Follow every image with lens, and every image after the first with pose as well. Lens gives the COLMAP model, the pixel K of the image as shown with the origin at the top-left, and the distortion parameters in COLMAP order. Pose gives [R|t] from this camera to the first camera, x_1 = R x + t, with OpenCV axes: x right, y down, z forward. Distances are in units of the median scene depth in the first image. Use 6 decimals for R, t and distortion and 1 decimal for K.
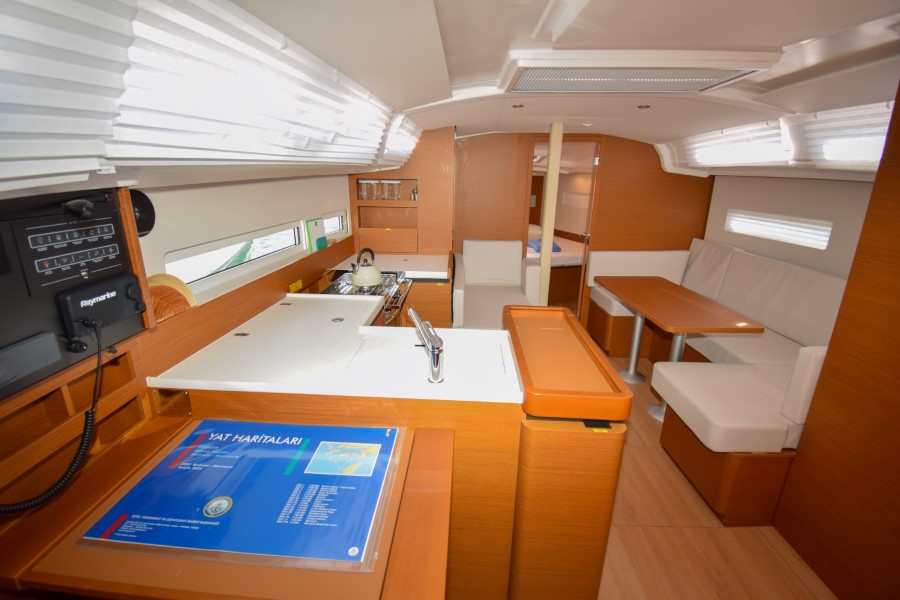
lens RADIAL K [[398.3, 0, 444.8], [0, 398.3, 294.5], [0, 0, 1]] dist [0.013585, -0.021716]
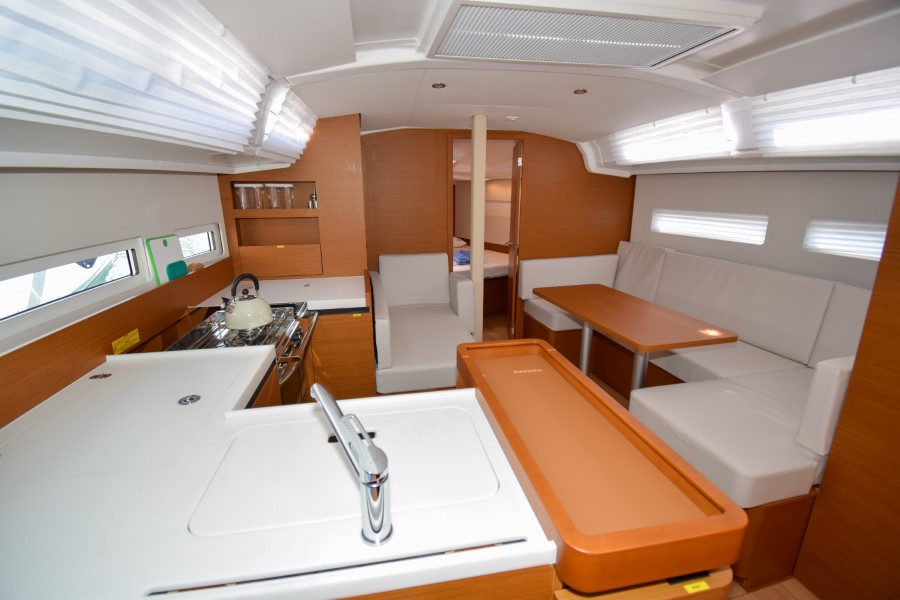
lens RADIAL K [[398.3, 0, 443.3], [0, 398.3, 295.6], [0, 0, 1]] dist [0.013585, -0.021716]
pose [[0.973096, -0.075234, 0.217769, -0.015781], [0.082837, 0.996224, -0.025983, -0.033584], [-0.214992, 0.043324, 0.975654, 0.262486]]
